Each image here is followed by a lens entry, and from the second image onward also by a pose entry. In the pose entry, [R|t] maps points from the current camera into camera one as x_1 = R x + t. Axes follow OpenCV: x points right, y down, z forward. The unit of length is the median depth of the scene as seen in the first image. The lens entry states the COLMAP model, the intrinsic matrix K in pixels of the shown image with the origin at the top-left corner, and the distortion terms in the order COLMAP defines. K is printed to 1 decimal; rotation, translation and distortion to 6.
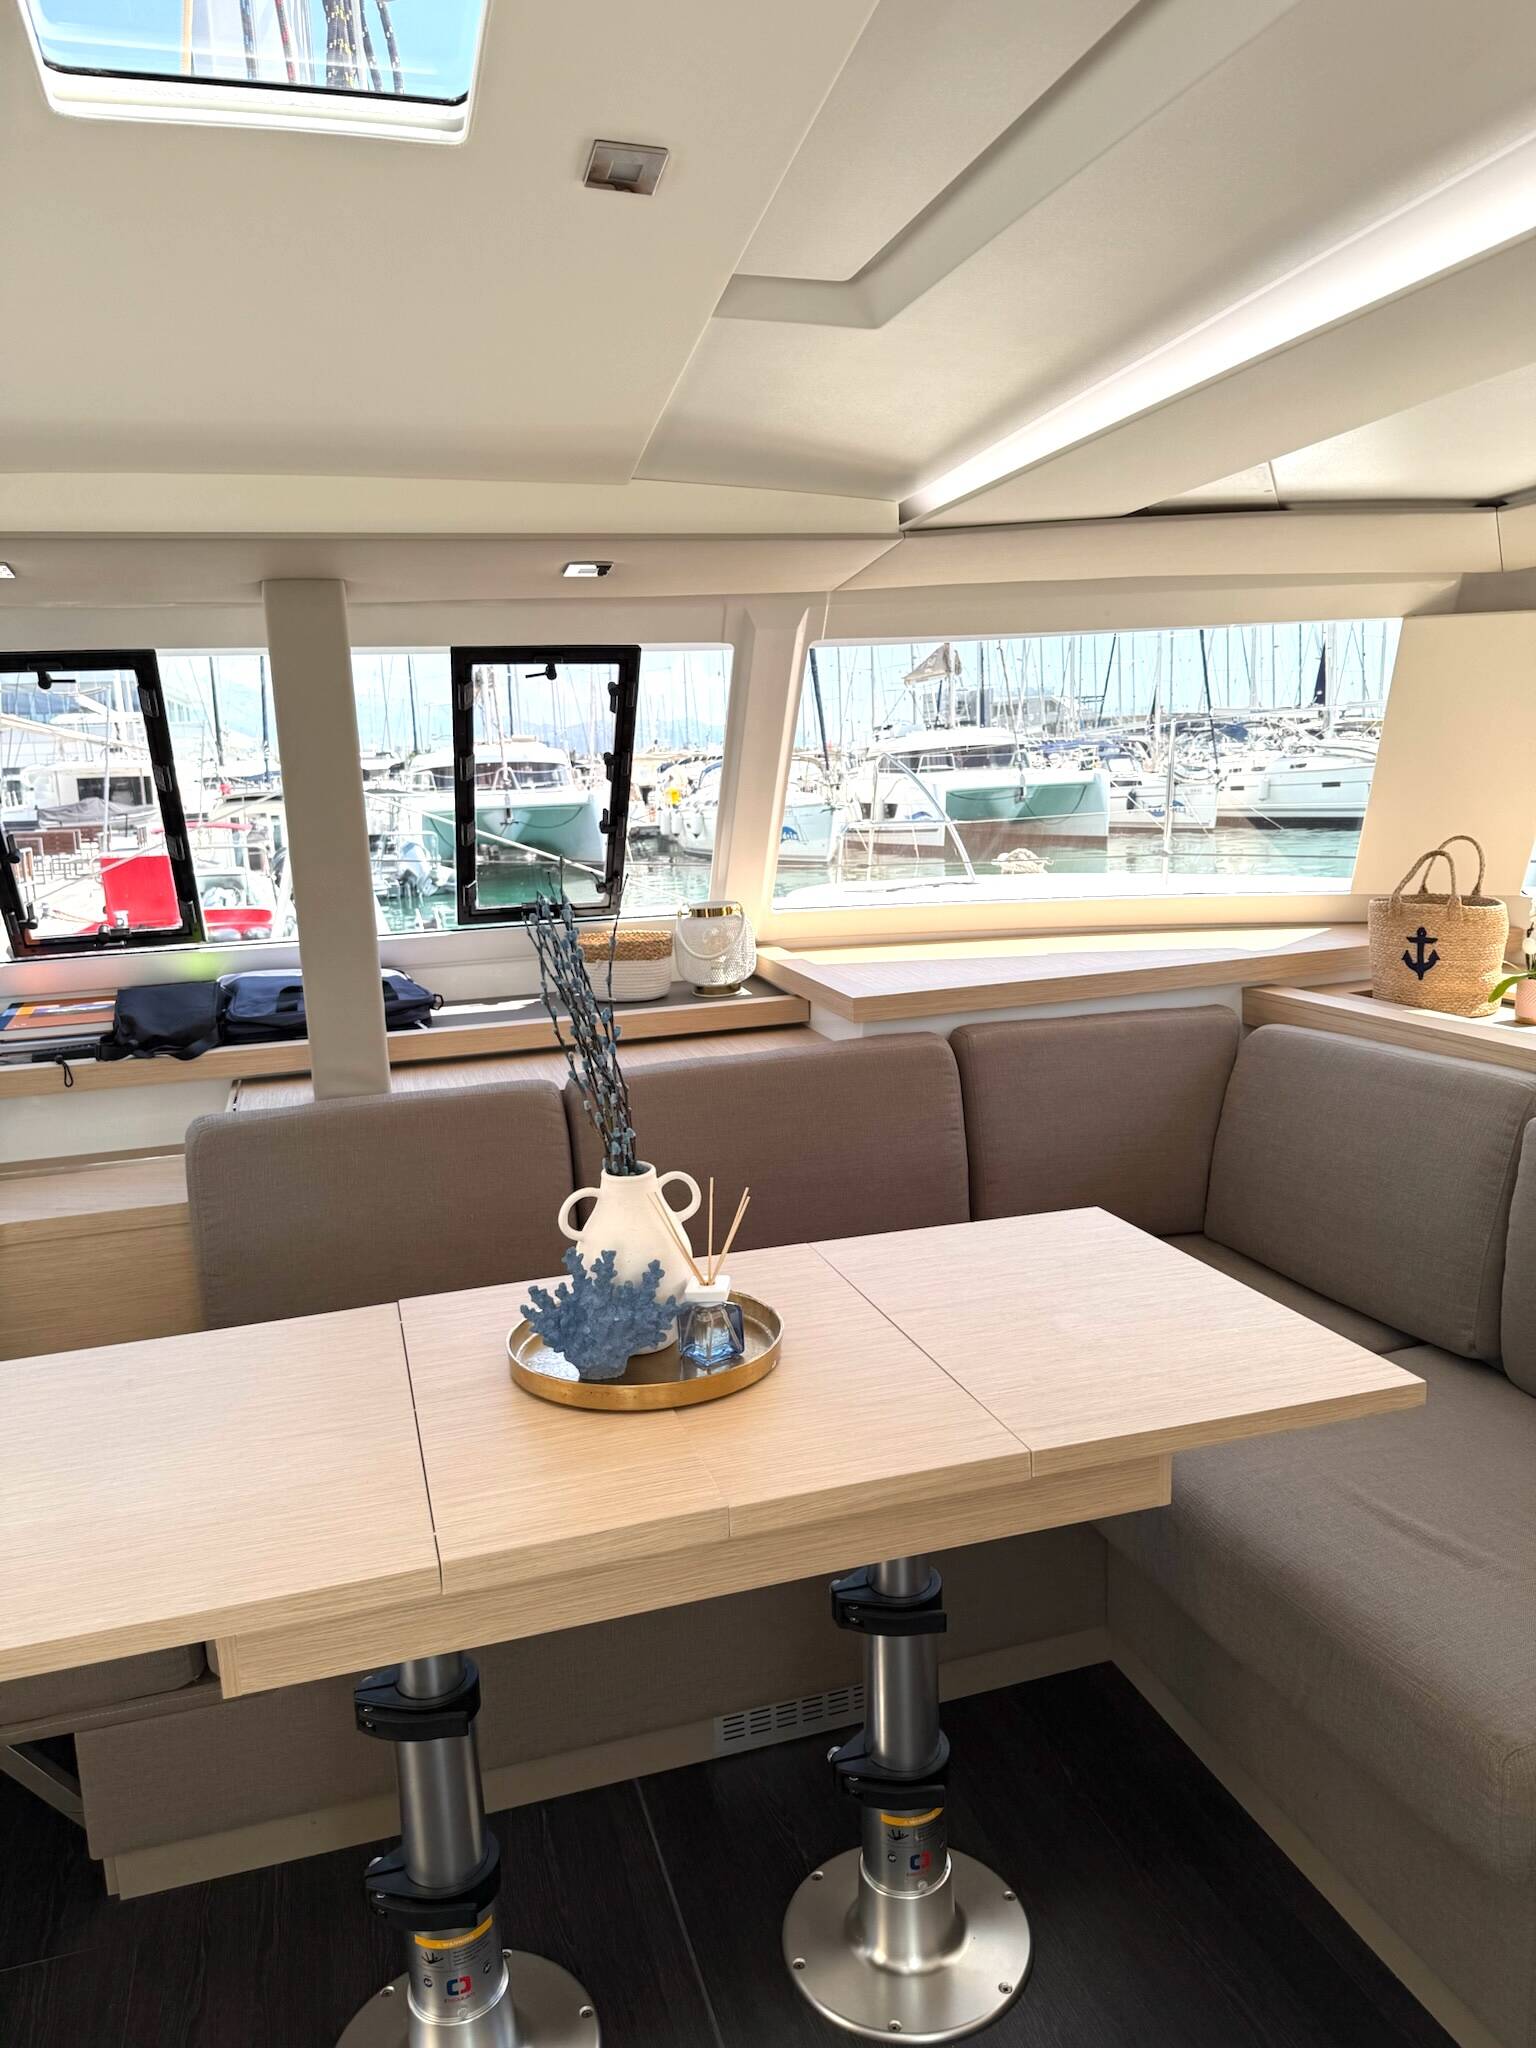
lens RADIAL K [[1446.1, 0, 765.4], [0, 1446.1, 1026.1], [0, 0, 1]] dist [0.067138, -0.071962]
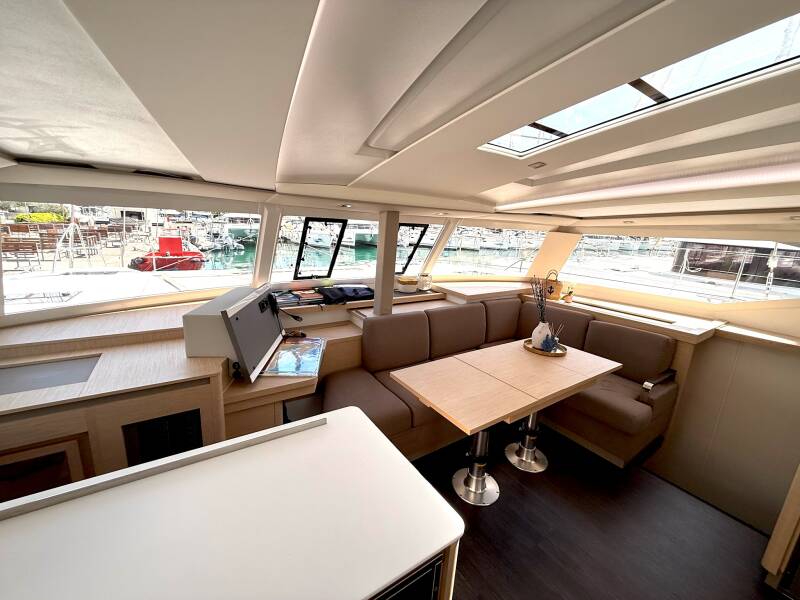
lens RADIAL K [[319.6, 0, 397.7], [0, 319.6, 298.6], [0, 0, 1]] dist [0.001030, -0.000098]
pose [[0.955198, 0.023803, 0.295008, -0.516095], [-0.036894, 0.998562, 0.038890, -0.042807], [-0.293659, -0.048031, 0.954703, -0.047303]]
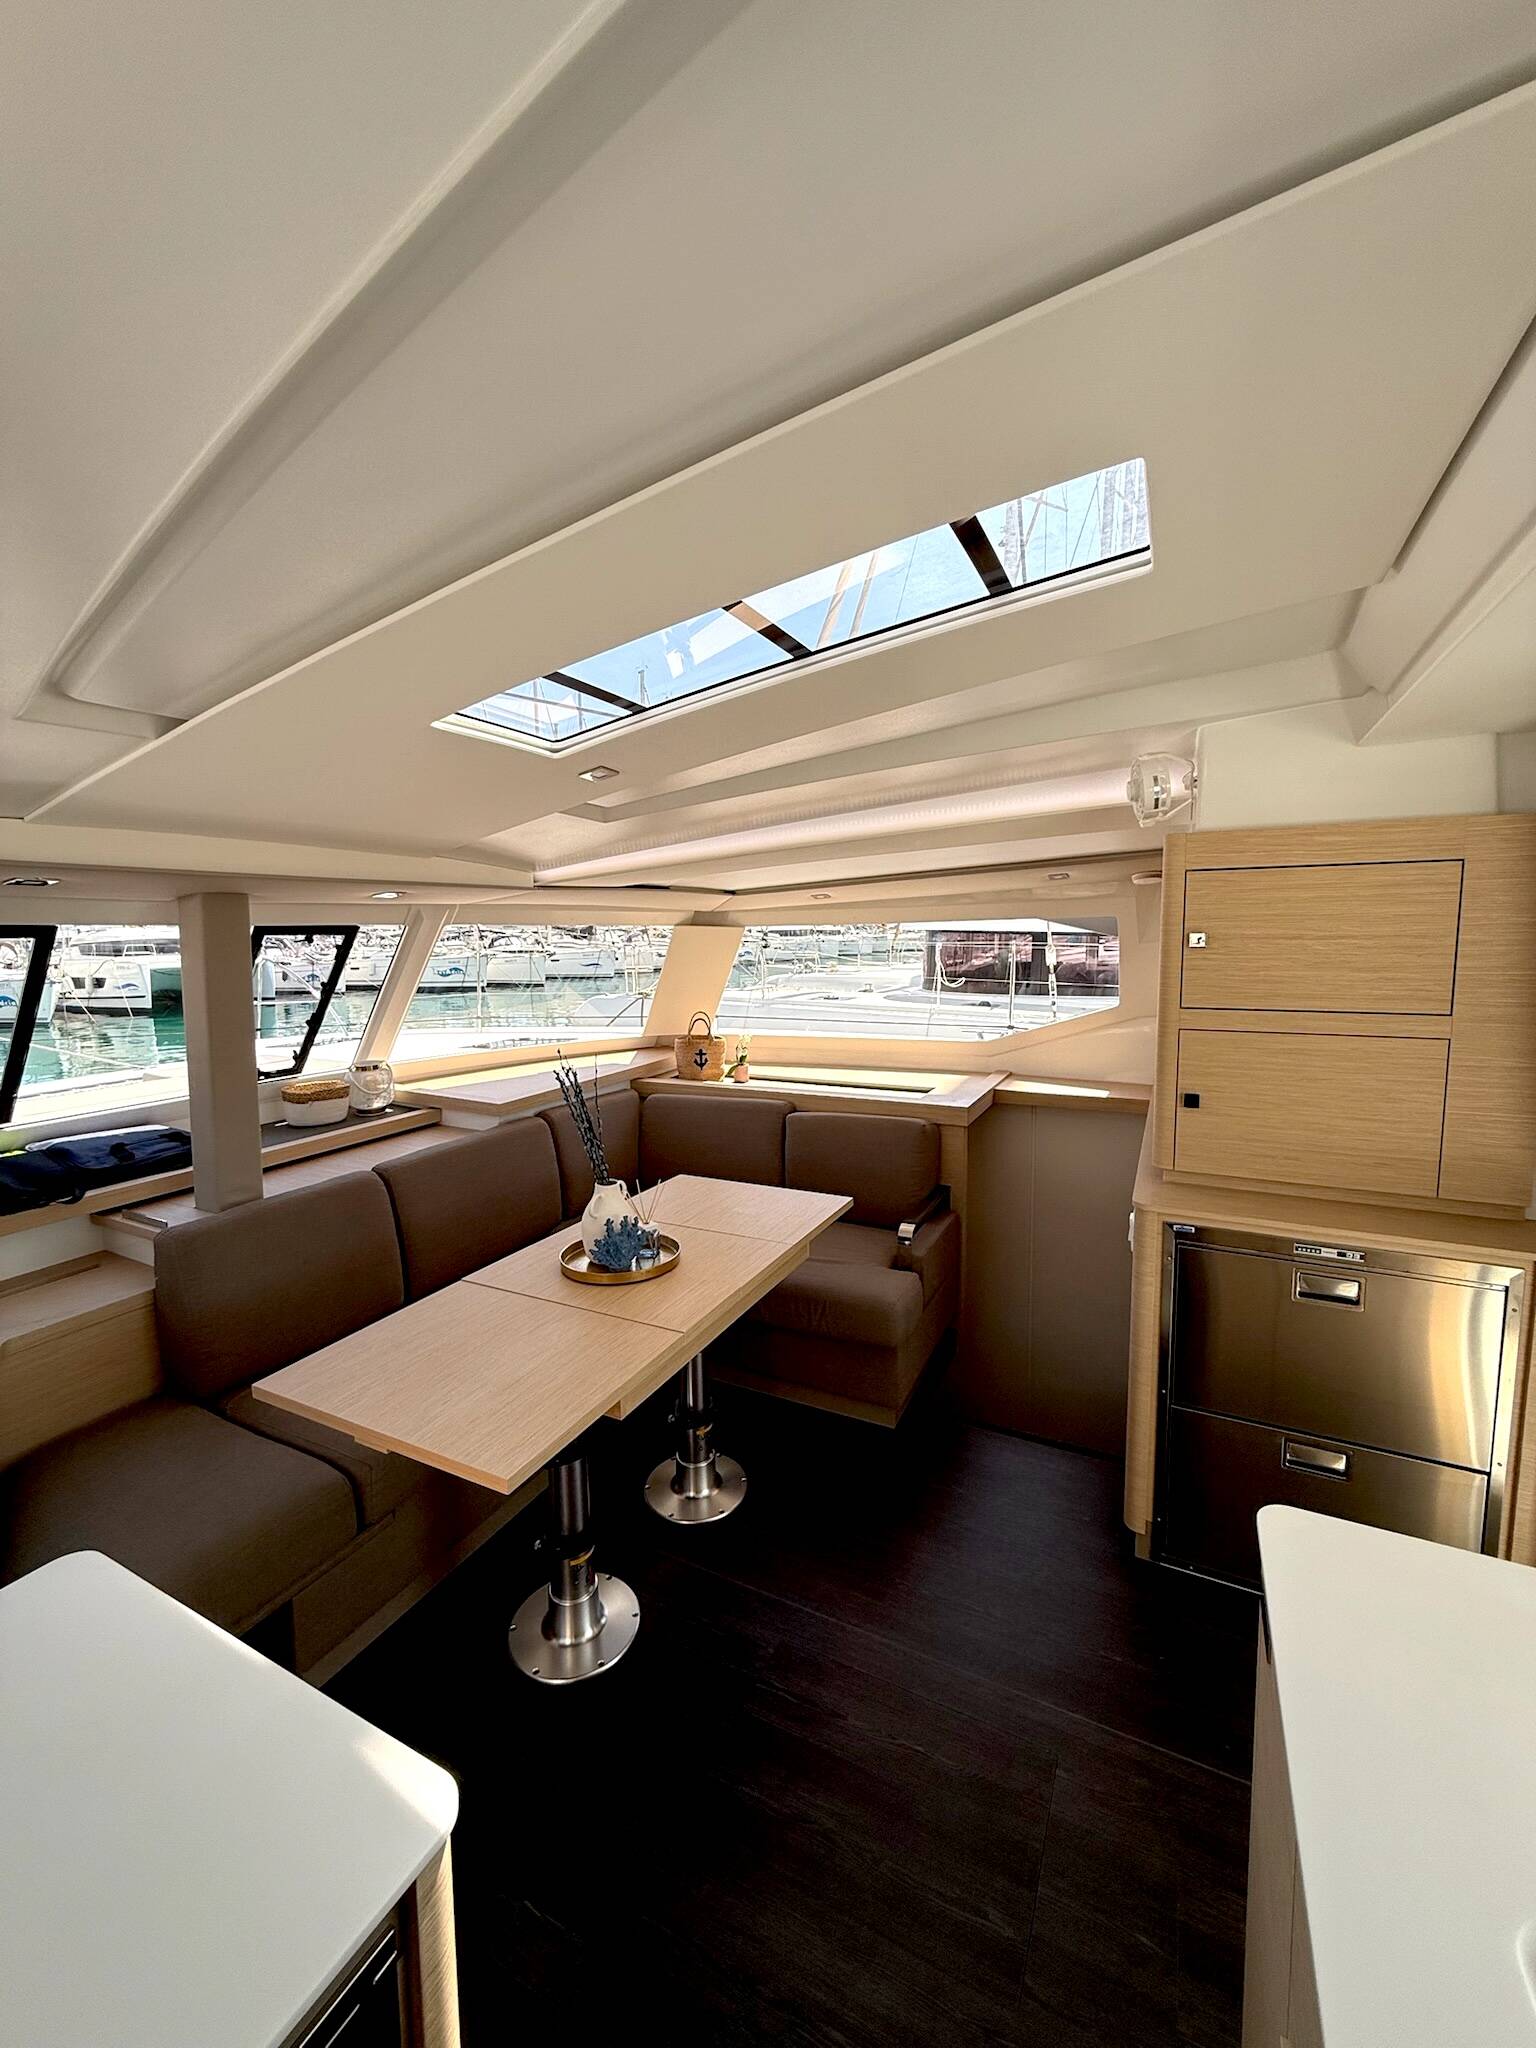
lens RADIAL K [[818.1, 0, 769.7], [0, 818.1, 1013.2], [0, 0, 1]] dist [0.001030, -0.000098]
pose [[0.693591, -0.040969, 0.719203, -0.473049], [0.114974, 0.991879, -0.054378, -0.038476], [-0.711135, 0.120406, 0.692669, -0.064698]]
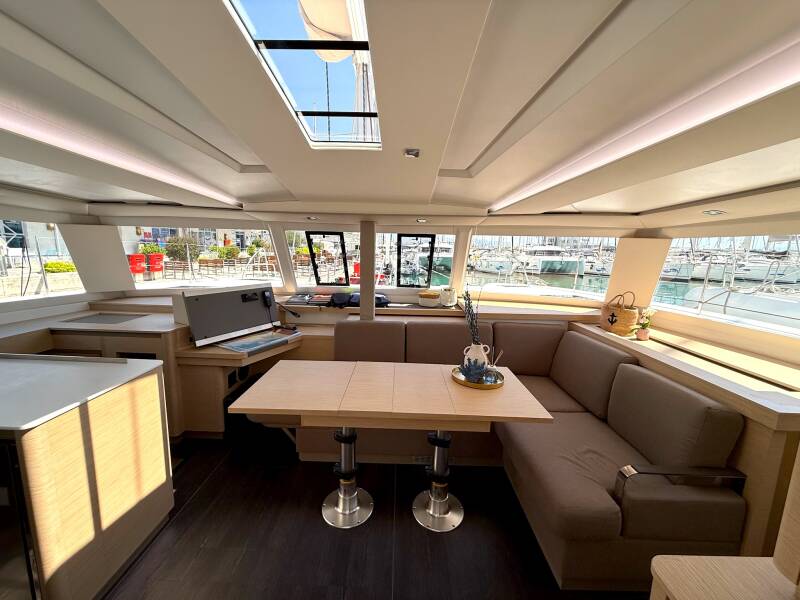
lens RADIAL K [[319.6, 0, 397.3], [0, 319.6, 299.8], [0, 0, 1]] dist [0.001030, -0.000098]
pose [[0.949990, 0.113062, -0.291094, 0.126037], [-0.117571, 0.993062, 0.002014, -0.034128], [0.289302, 0.032310, 0.956692, -0.044547]]
